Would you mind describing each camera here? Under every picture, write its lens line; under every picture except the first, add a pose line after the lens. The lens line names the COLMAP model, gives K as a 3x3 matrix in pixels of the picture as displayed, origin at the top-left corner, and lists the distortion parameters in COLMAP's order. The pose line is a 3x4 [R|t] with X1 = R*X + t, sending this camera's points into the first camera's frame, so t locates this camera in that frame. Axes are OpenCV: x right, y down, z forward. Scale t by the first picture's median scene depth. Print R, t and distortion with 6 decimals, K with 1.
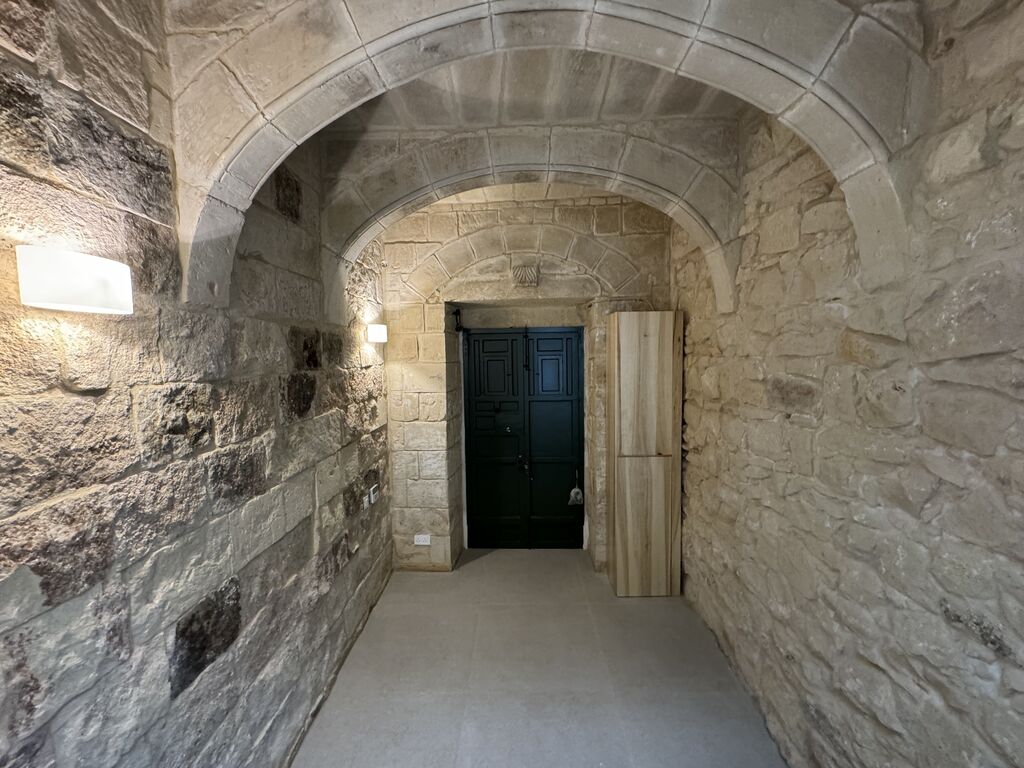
lens RADIAL K [[409.3, 0, 511.1], [0, 409.3, 385.4], [0, 0, 1]] dist [-0.001027, -0.000260]
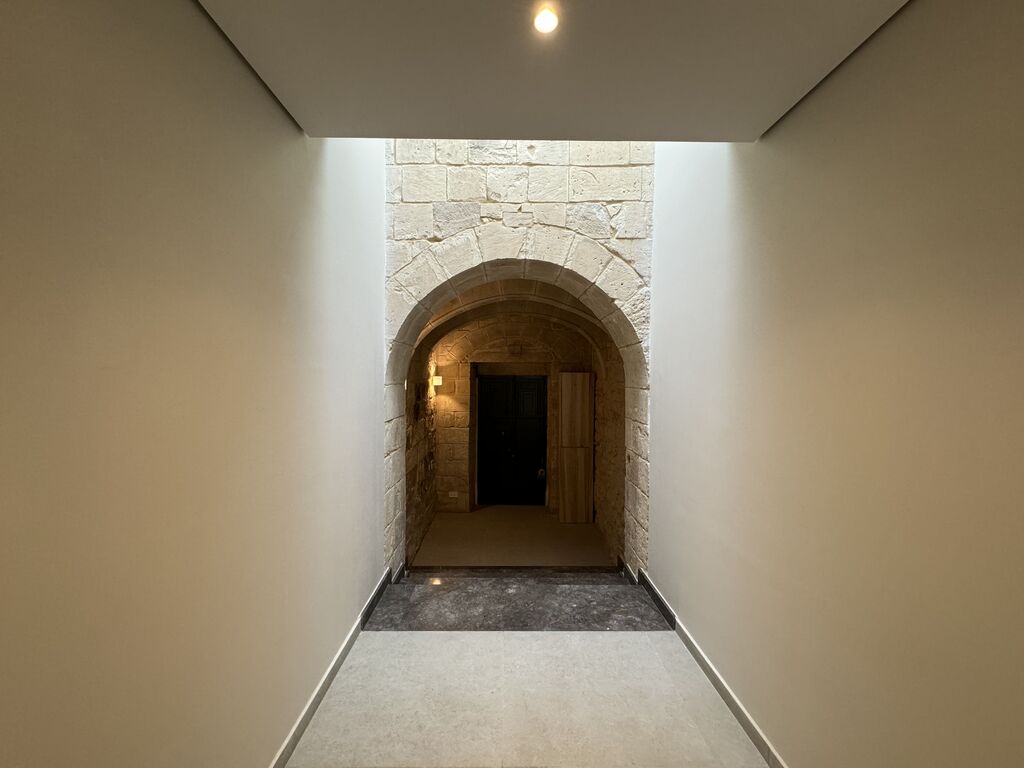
lens RADIAL K [[409.3, 0, 510.4], [0, 409.3, 382.7], [0, 0, 1]] dist [-0.001027, -0.000260]
pose [[0.999648, 0.023184, 0.012935, -0.004161], [-0.022421, 0.998164, -0.056273, -0.013885], [-0.014216, 0.055963, 0.998332, -0.827862]]
